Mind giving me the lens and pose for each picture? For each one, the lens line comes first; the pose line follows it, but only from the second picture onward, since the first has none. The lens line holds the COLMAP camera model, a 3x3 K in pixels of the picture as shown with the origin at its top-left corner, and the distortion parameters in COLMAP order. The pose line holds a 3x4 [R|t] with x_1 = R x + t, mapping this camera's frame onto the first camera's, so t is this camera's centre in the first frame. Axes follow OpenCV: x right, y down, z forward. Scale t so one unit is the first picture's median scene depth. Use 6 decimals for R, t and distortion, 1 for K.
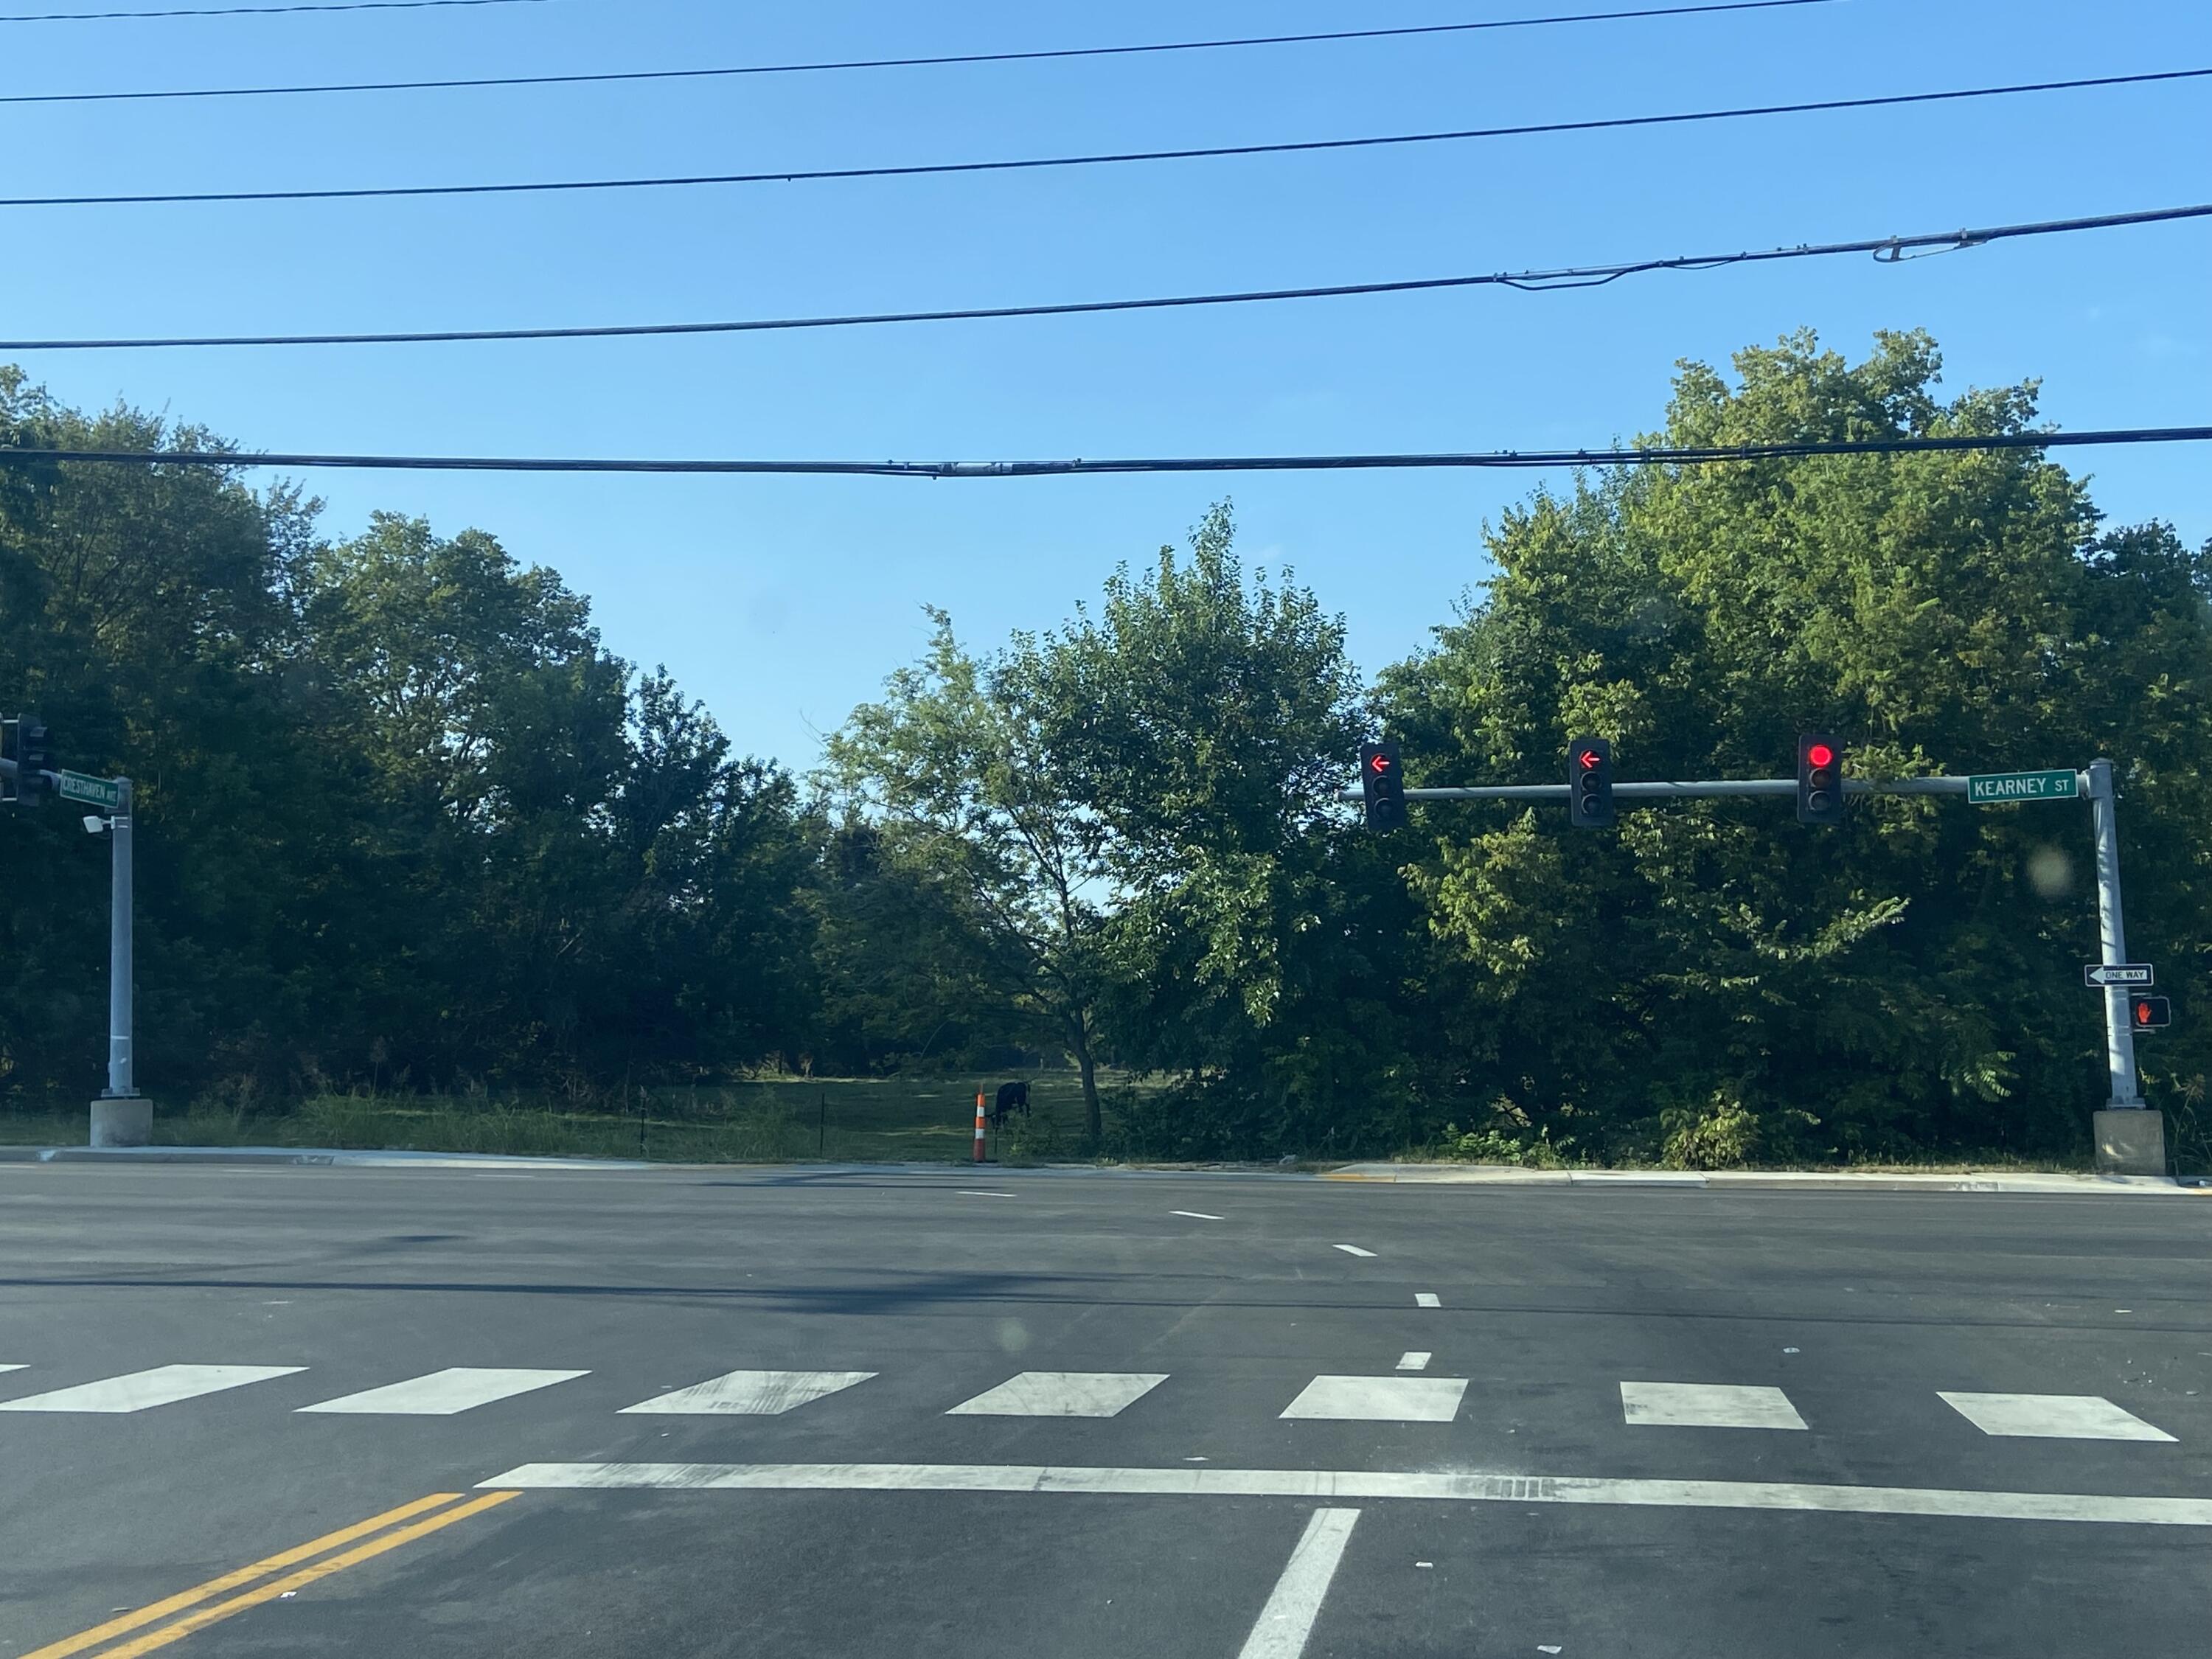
lens RADIAL K [[2785.1, 0, 1106.0], [0, 2785.1, 829.5], [0, 0, 1]] dist [0.069912, -0.052671]
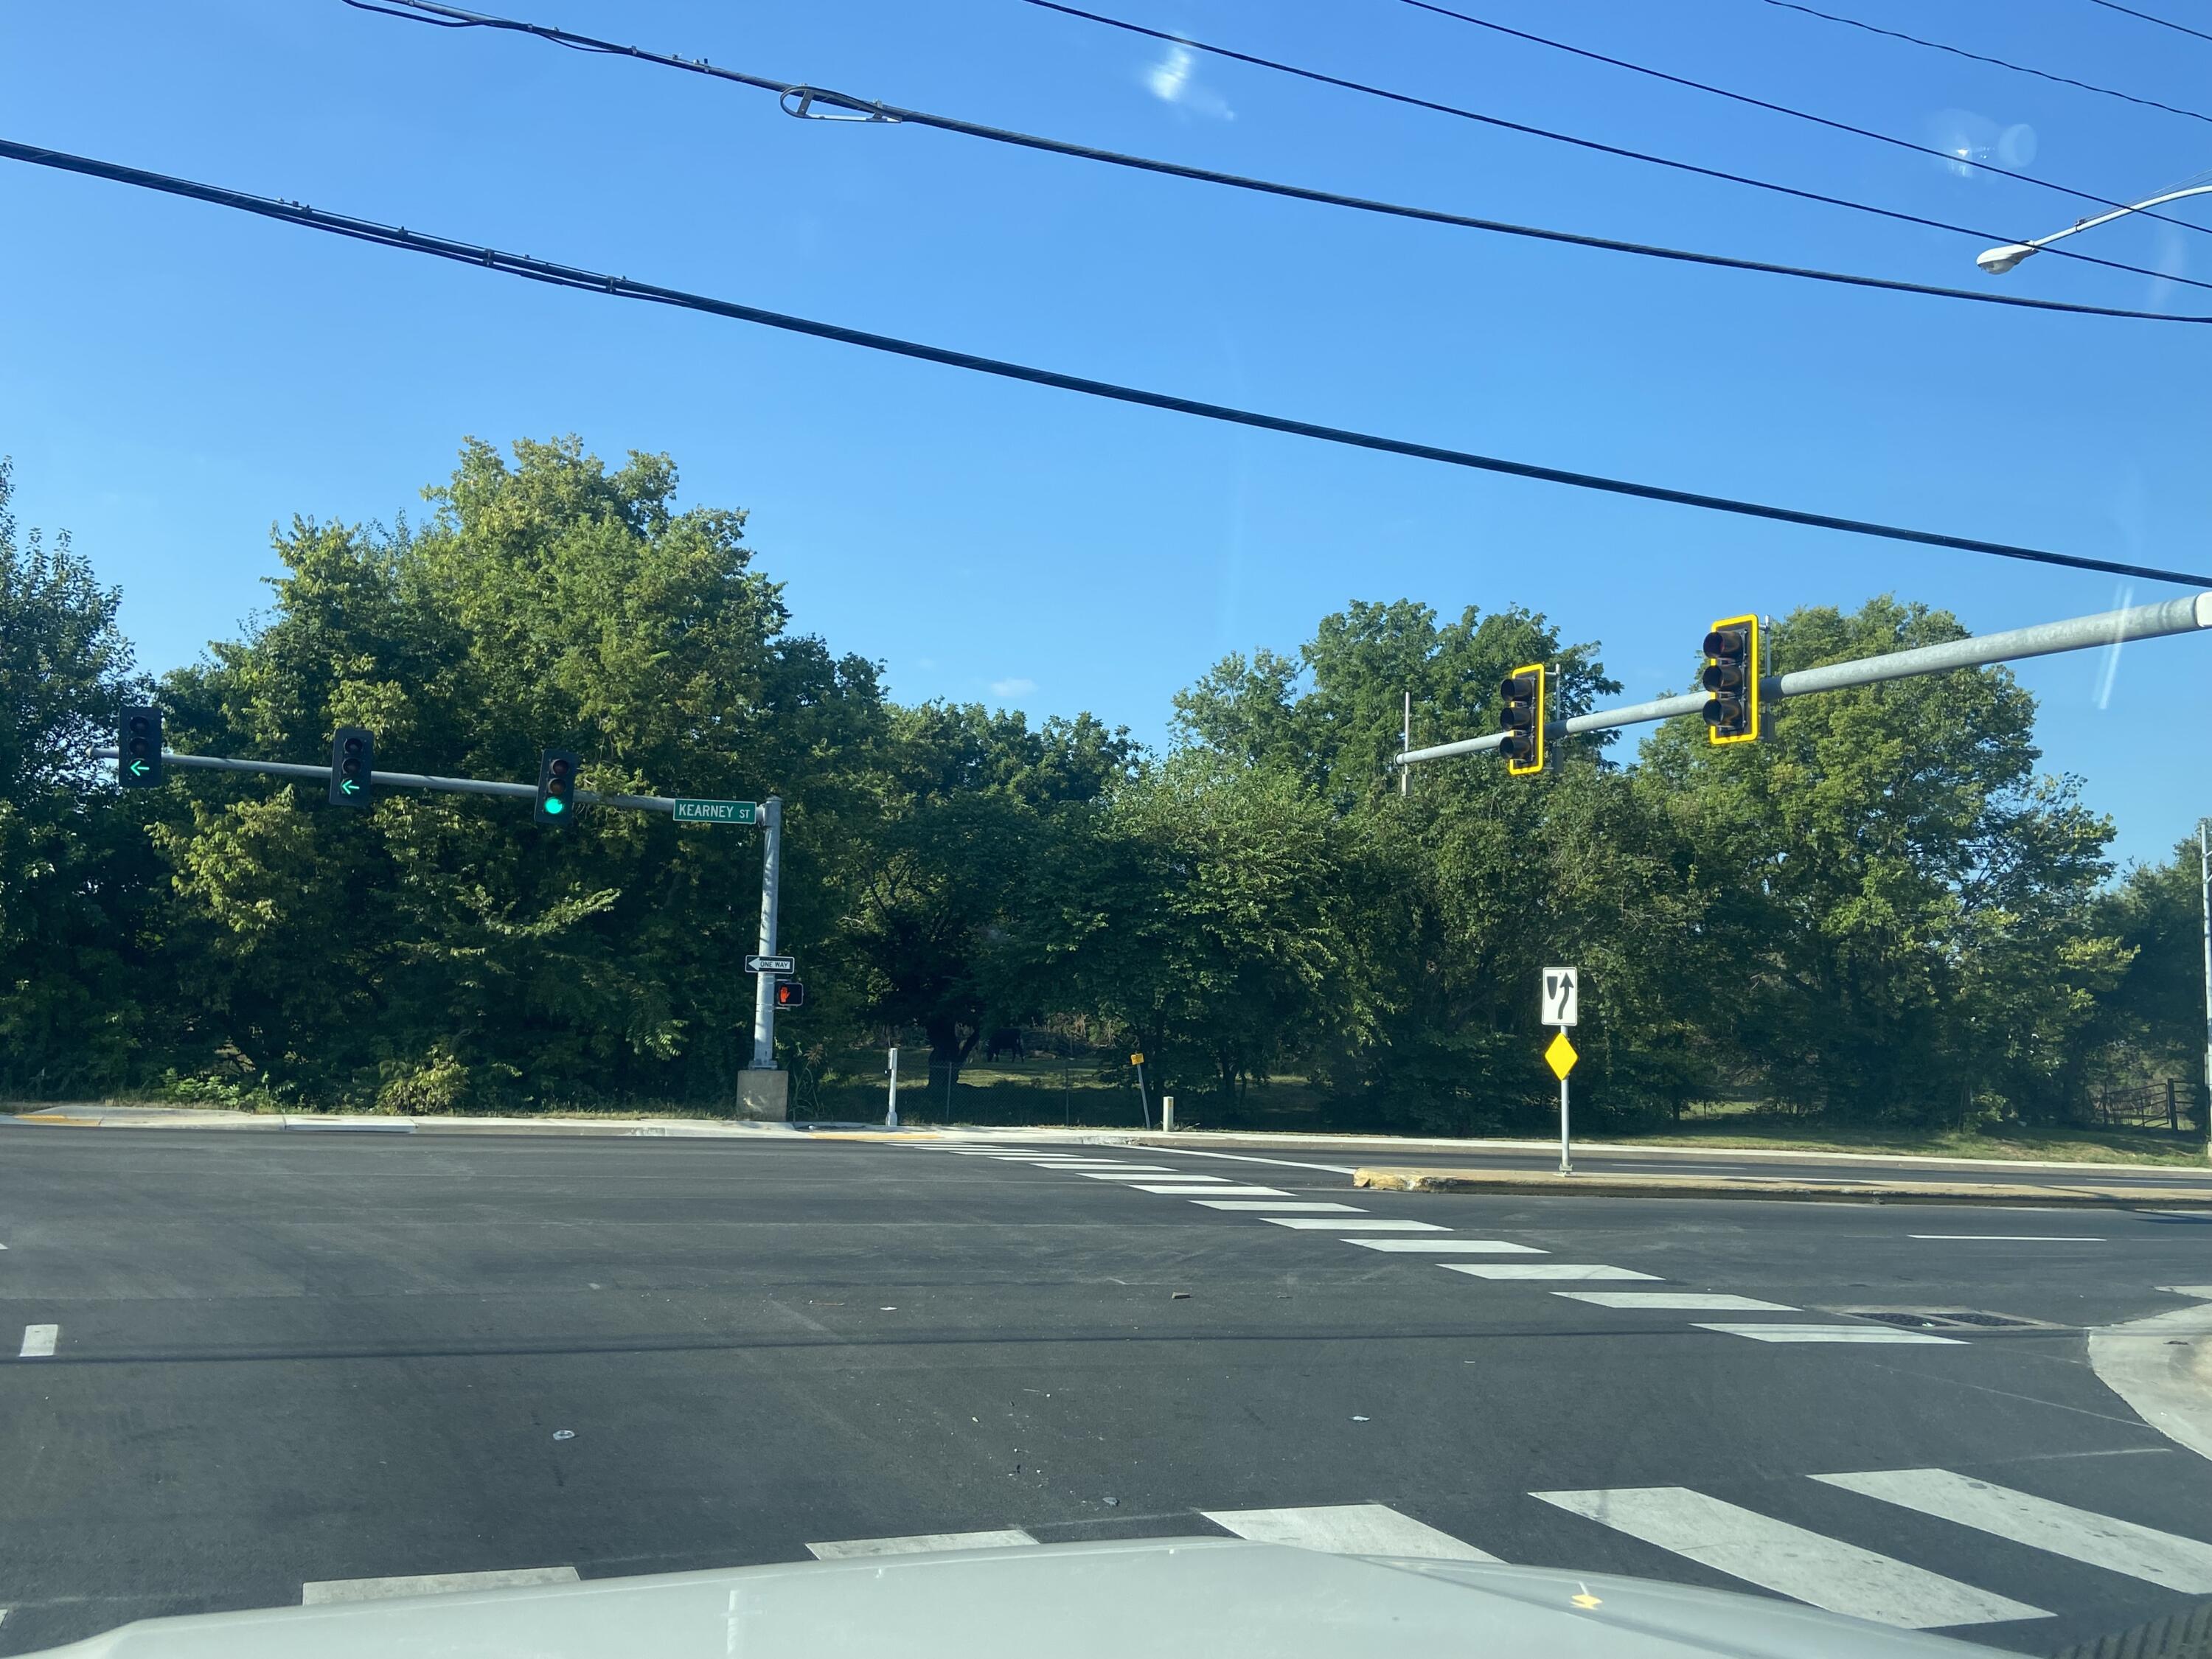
lens RADIAL K [[1879.4, 0, 1104.2], [0, 1879.4, 778.4], [0, 0, 1]] dist [0.137155, -0.153280]
pose [[0.847275, 0.114070, 0.518761, 0.030432], [-0.090943, 0.993400, -0.069903, 0.013629], [-0.523311, 0.012050, 0.852056, 0.178269]]
